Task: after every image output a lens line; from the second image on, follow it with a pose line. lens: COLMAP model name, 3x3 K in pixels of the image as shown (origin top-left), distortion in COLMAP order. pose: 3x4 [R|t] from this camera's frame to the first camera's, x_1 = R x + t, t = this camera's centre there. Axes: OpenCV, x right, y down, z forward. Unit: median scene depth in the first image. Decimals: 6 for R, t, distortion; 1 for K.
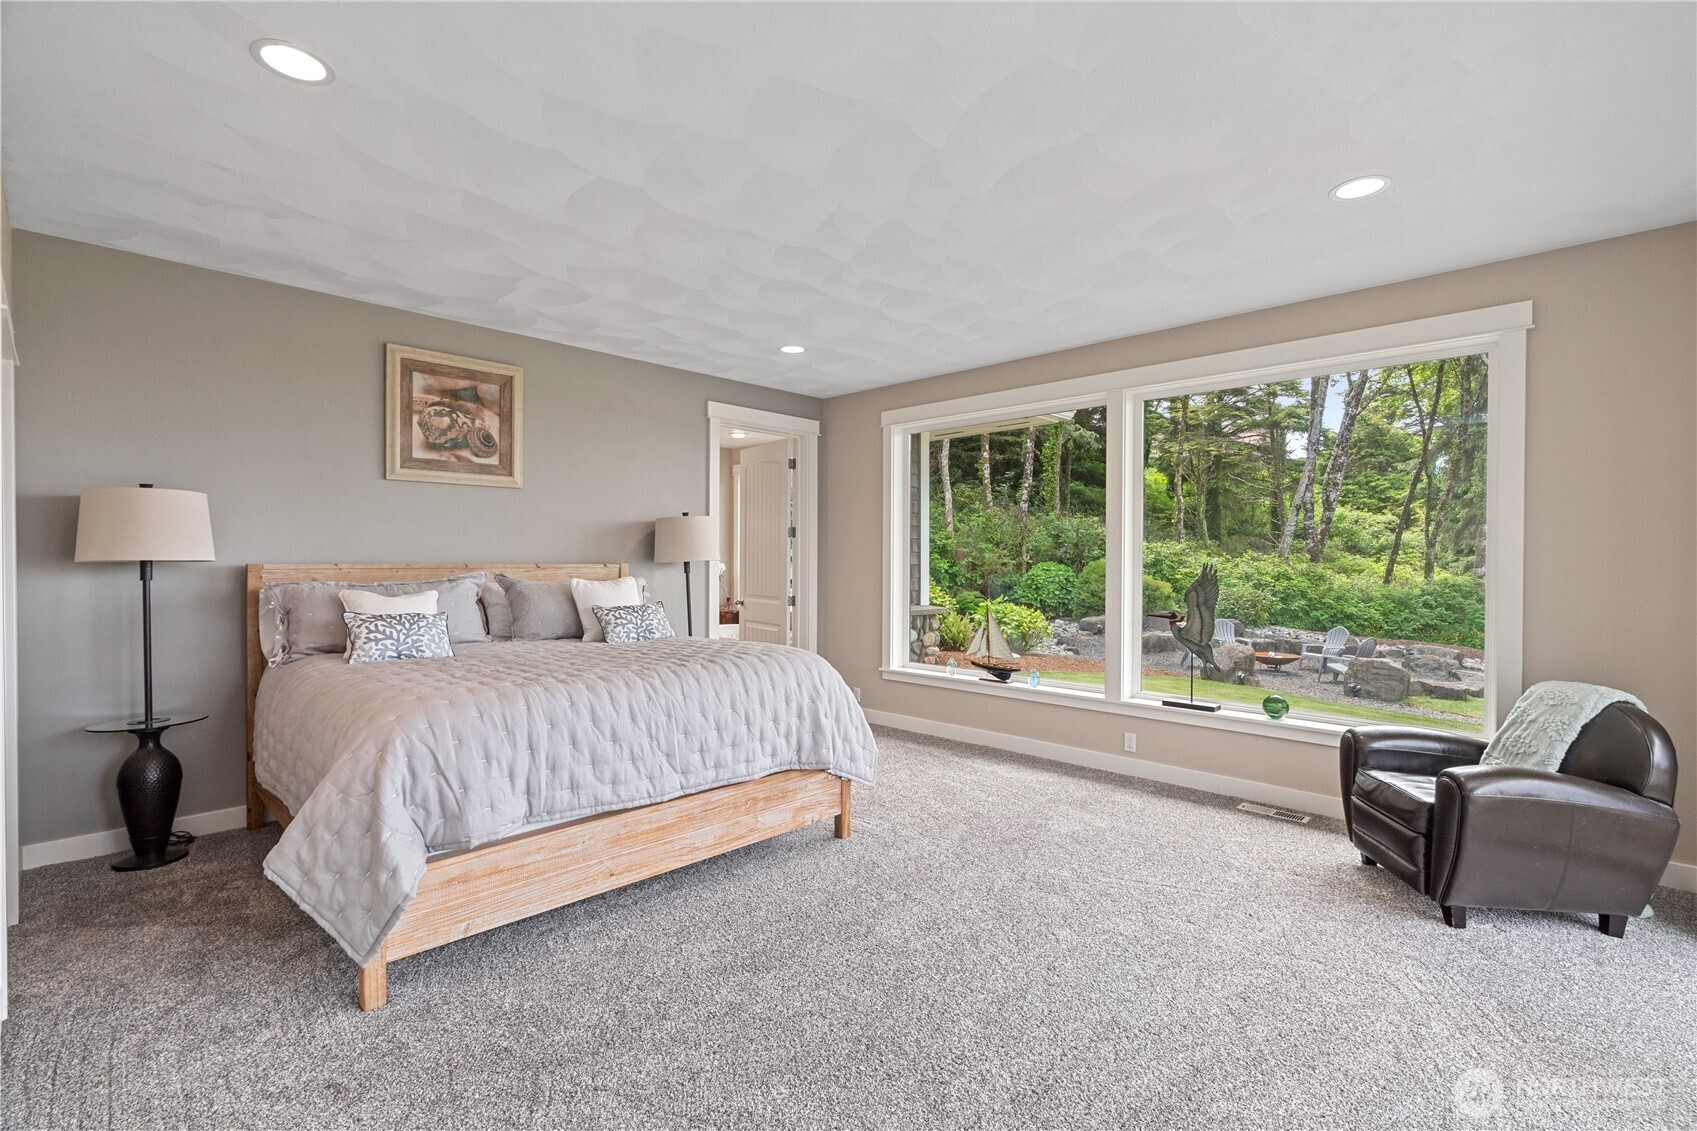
lens RADIAL K [[761.3, 0, 848.5], [0, 761.3, 567.5], [0, 0, 1]] dist [-0.004728, 0.000635]
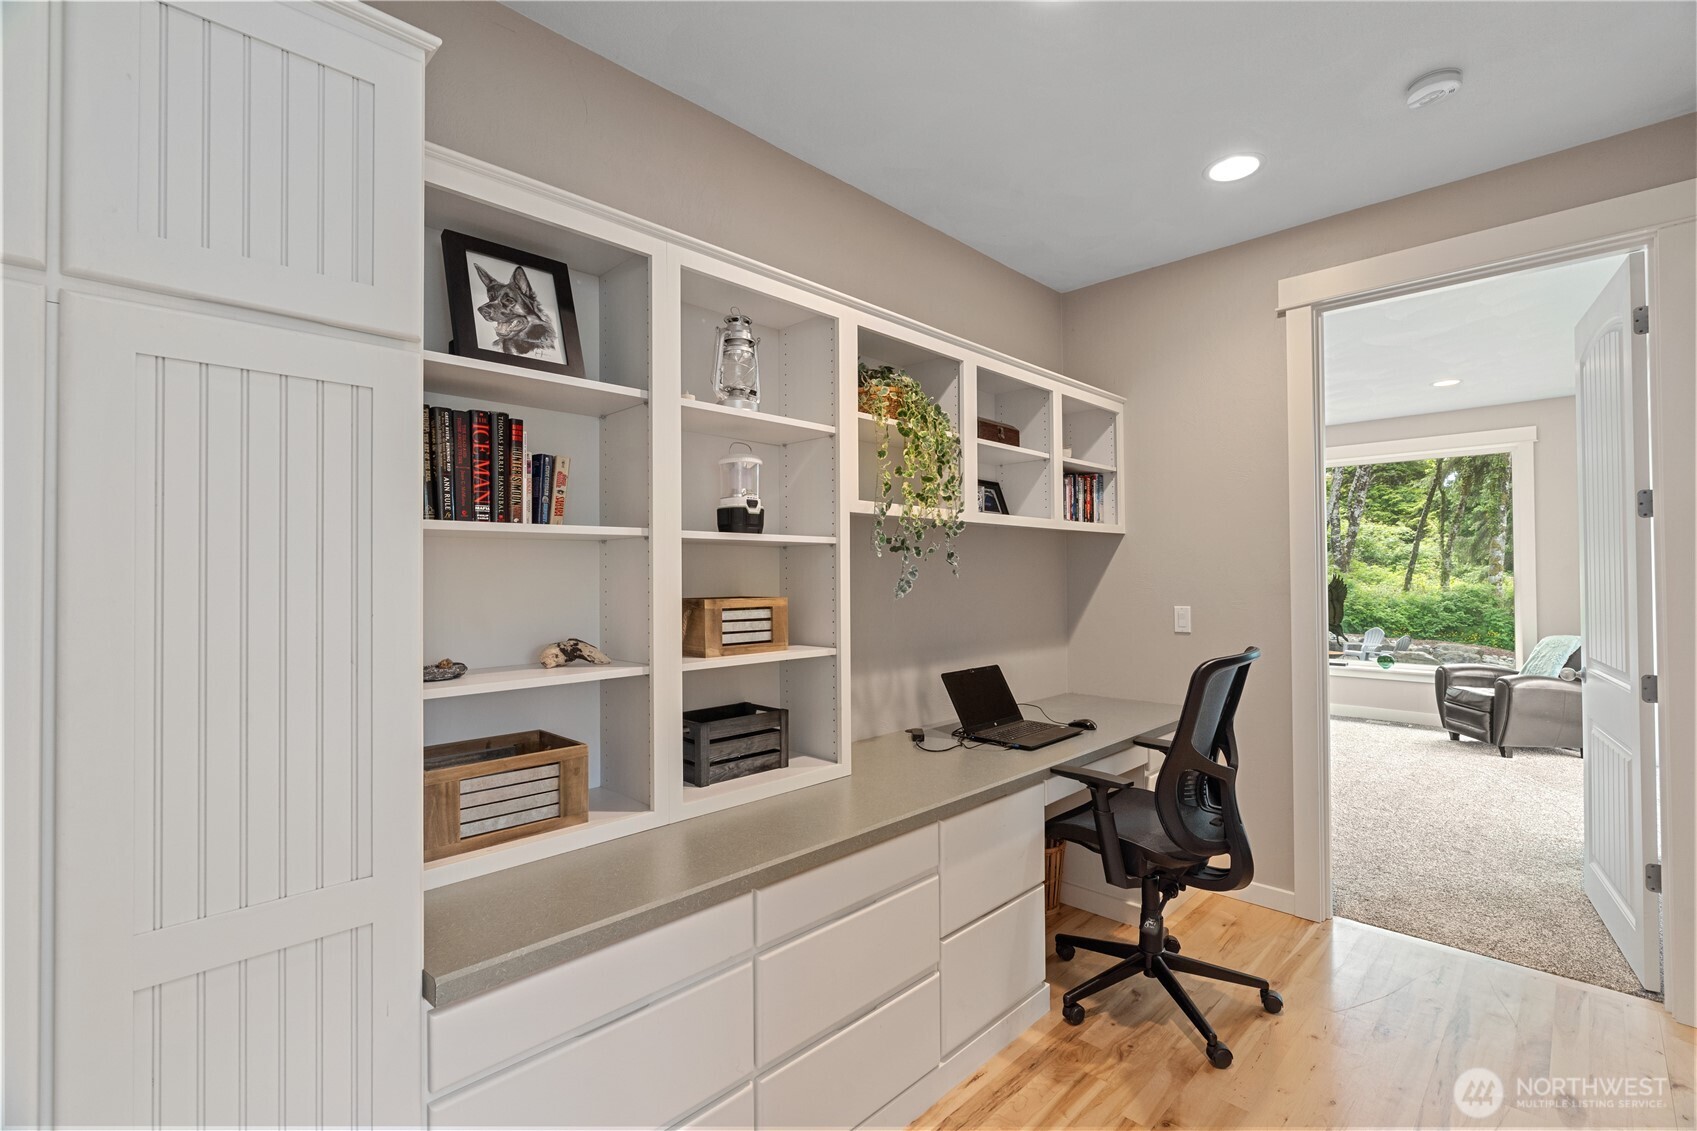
lens RADIAL K [[761.3, 0, 848.5], [0, 761.3, 567.5], [0, 0, 1]] dist [-0.004728, 0.000635]
pose [[0.999913, -0.011699, -0.006139, -0.094836], [0.011571, 0.999722, -0.020548, 0.000274], [0.006378, 0.020476, 0.999770, -0.105315]]
